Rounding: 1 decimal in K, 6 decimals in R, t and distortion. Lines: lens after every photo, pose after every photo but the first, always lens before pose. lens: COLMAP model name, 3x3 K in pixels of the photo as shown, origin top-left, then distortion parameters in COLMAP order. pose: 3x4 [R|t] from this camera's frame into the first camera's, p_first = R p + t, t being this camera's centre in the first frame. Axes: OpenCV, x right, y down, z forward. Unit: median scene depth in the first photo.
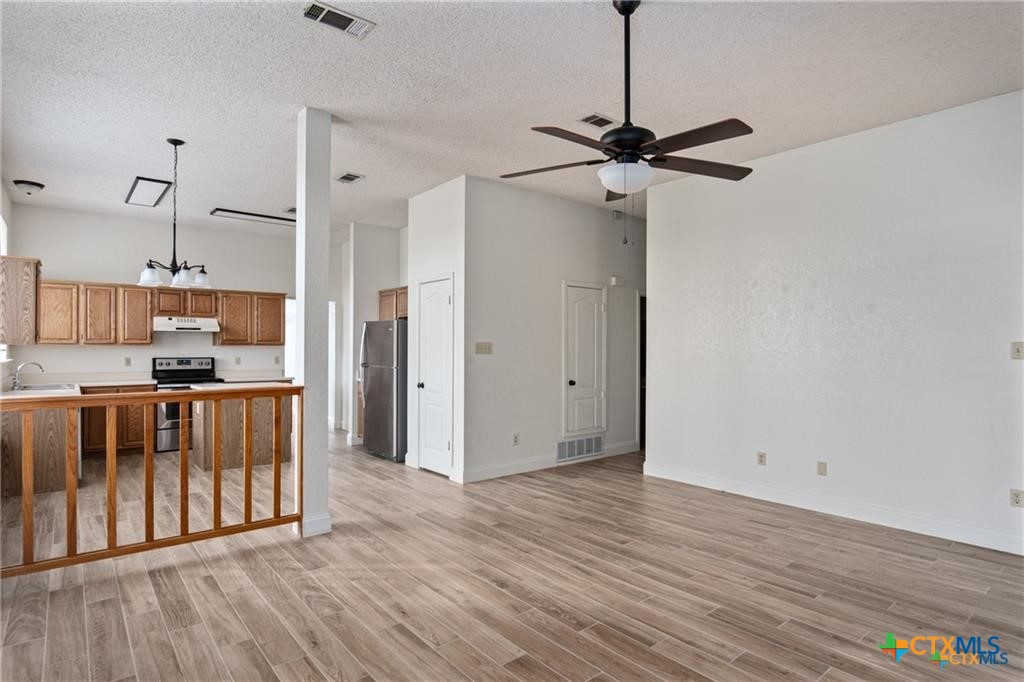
lens RADIAL K [[549.1, 0, 515.7], [0, 549.1, 343.6], [0, 0, 1]] dist [-0.034656, 0.000692]
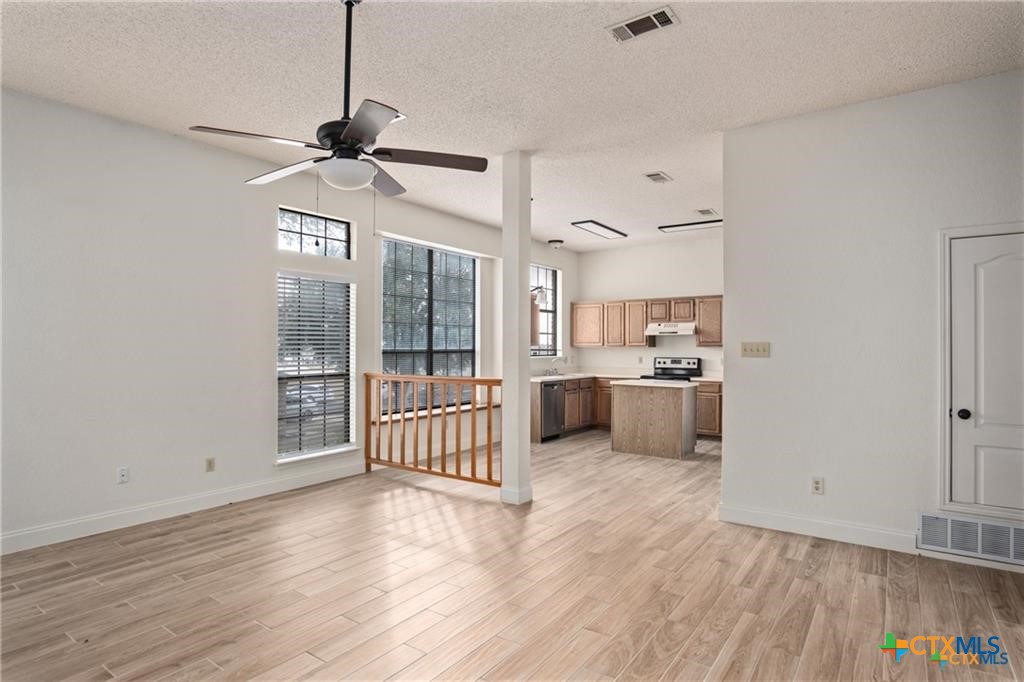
lens RADIAL K [[549.1, 0, 515.7], [0, 549.1, 343.6], [0, 0, 1]] dist [-0.034656, 0.000692]
pose [[0.259371, -0.006179, -0.965758, 0.467500], [0.000933, 0.999981, -0.006147, 0.003199], [0.965777, 0.000693, 0.259372, 0.401809]]
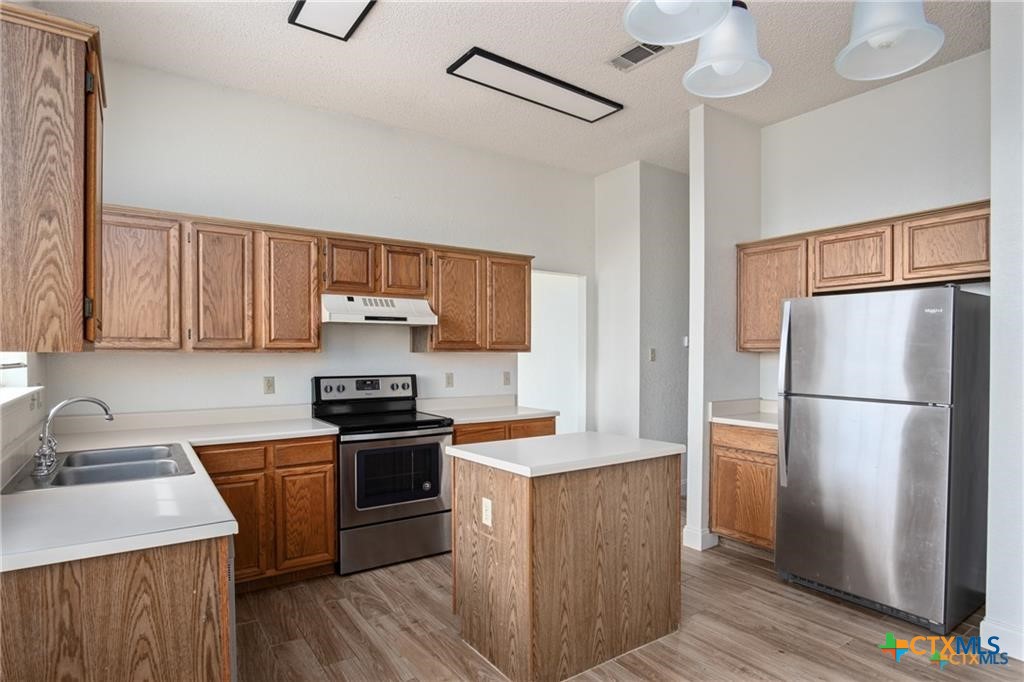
lens RADIAL K [[559.0, 0, 507.8], [0, 559.0, 355.8], [0, 0, 1]] dist [-0.034902, 0.000374]
pose [[0.995244, -0.002065, -0.097396, -0.467134], [0.003216, 0.999927, 0.011663, 0.001225], [0.097365, -0.011920, 0.995177, 0.528385]]
